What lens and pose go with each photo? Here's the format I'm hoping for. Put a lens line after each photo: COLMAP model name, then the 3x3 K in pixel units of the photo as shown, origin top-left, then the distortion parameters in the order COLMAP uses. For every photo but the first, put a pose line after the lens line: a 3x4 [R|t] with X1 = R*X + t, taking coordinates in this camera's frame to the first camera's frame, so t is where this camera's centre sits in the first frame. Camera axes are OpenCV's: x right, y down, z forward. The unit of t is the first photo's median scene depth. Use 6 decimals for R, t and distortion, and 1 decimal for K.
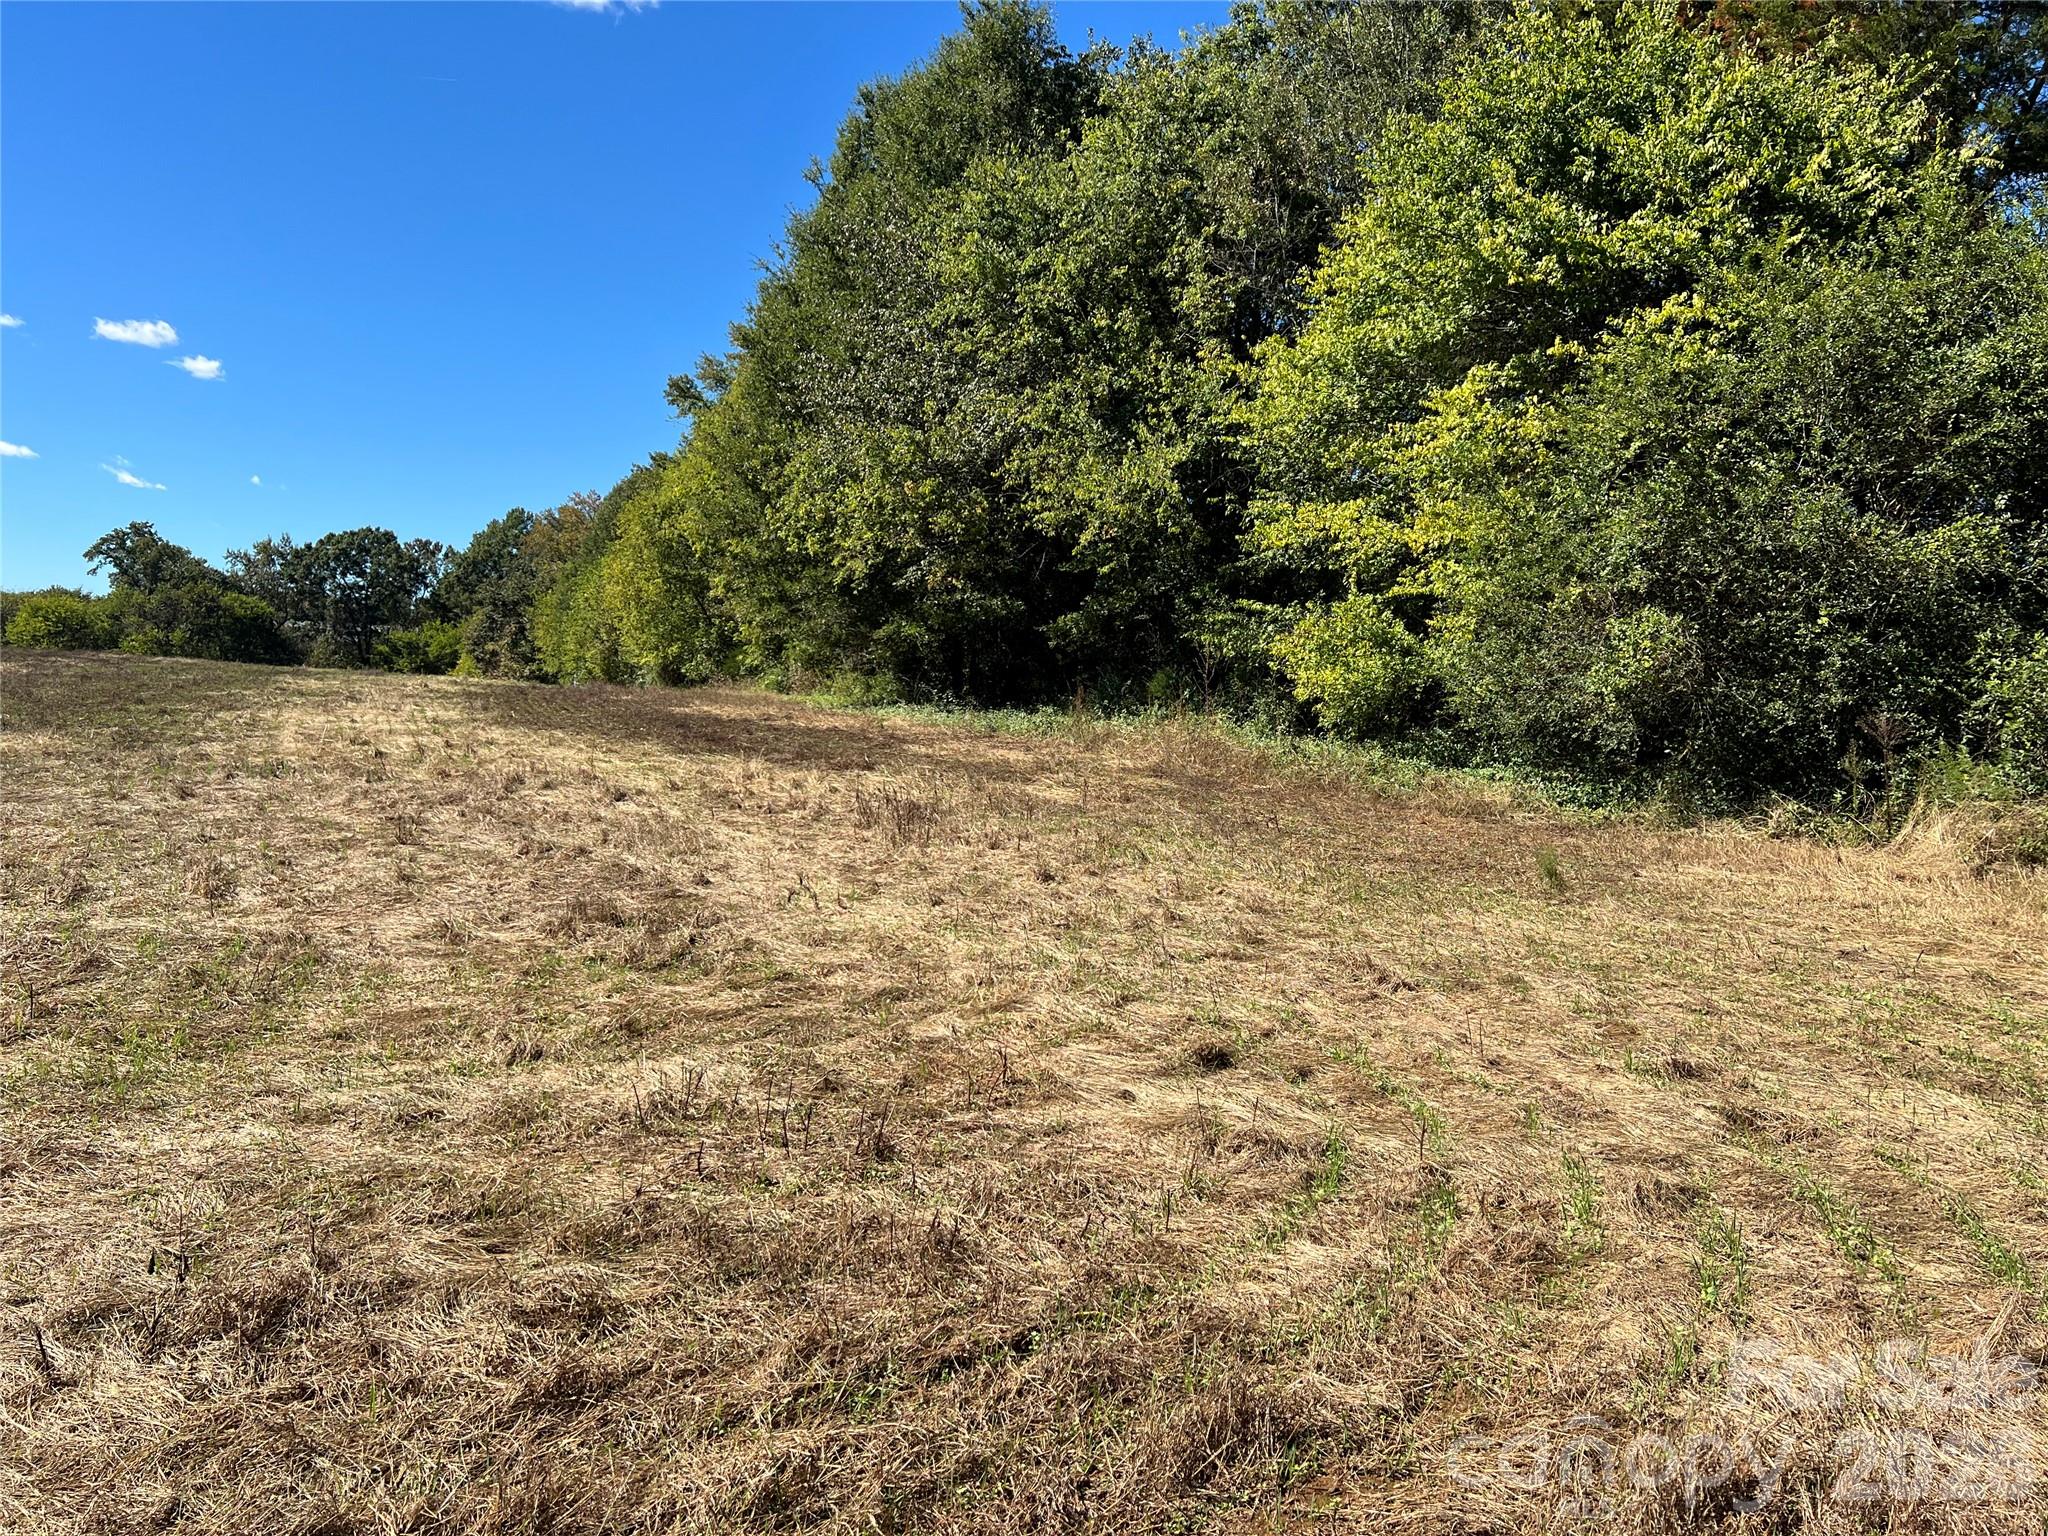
lens RADIAL K [[1469.4, 0, 1032.7], [0, 1469.4, 772.2], [0, 0, 1]] dist [0.002979, -0.037145]
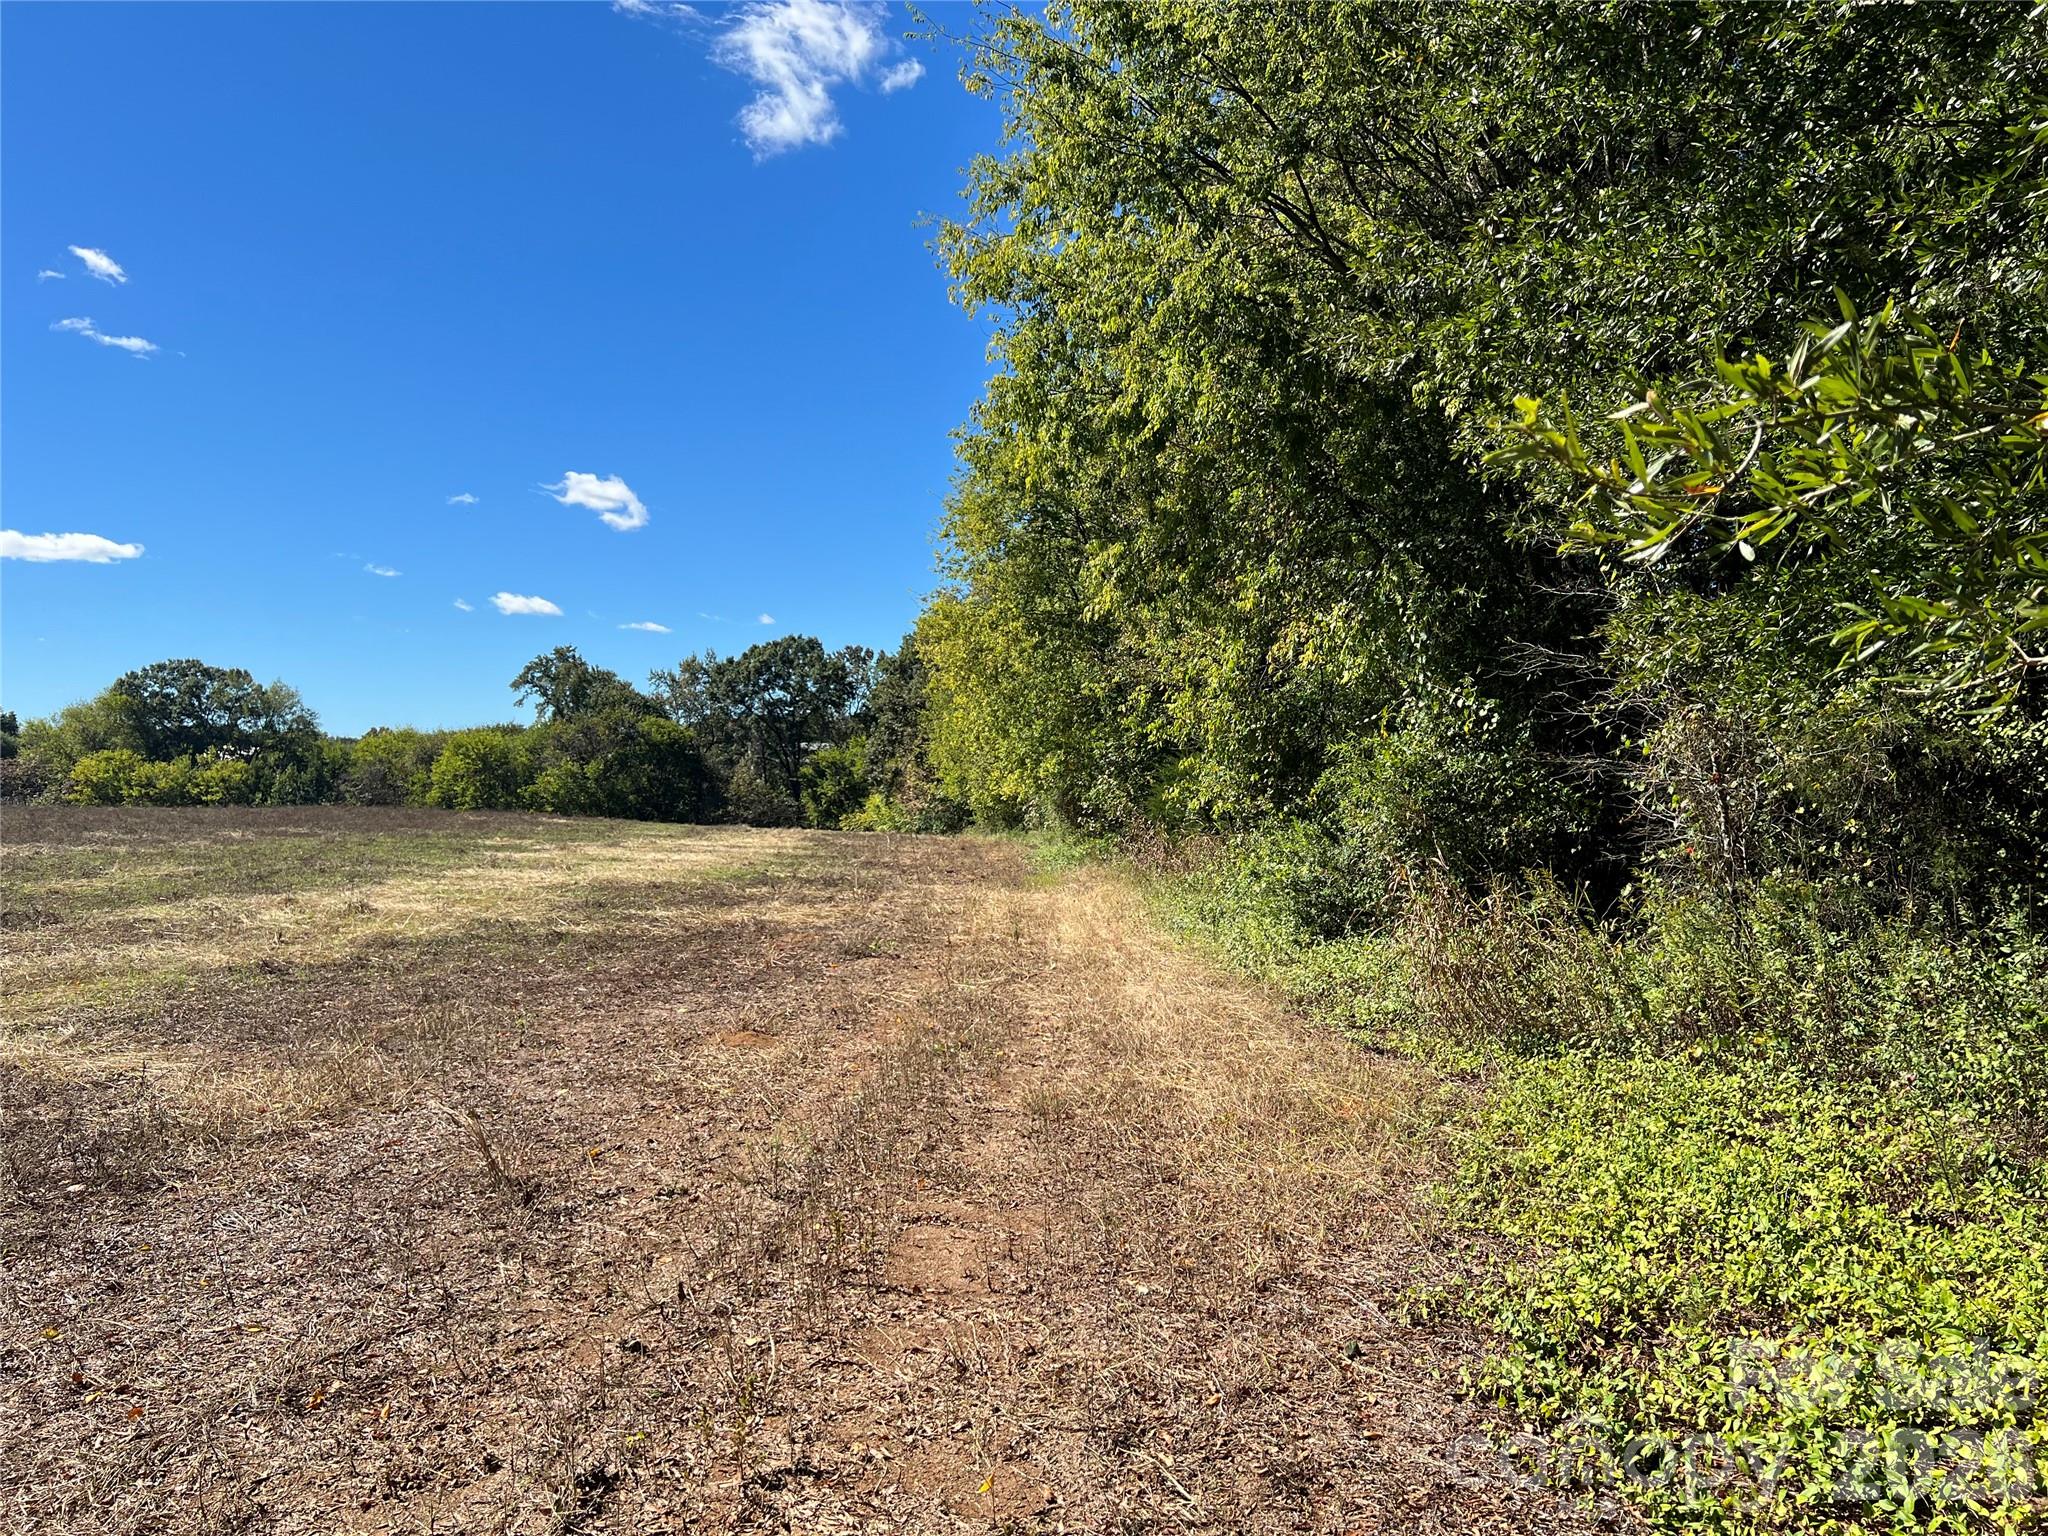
lens RADIAL K [[1359.5, 0, 1022.9], [0, 1359.5, 768.6], [0, 0, 1]] dist [-0.012721, -0.000213]
pose [[0.943454, -0.045467, -0.328371, -0.051873], [0.023381, 0.997209, -0.070900, -0.024252], [0.330678, 0.059214, 0.941884, 0.275226]]
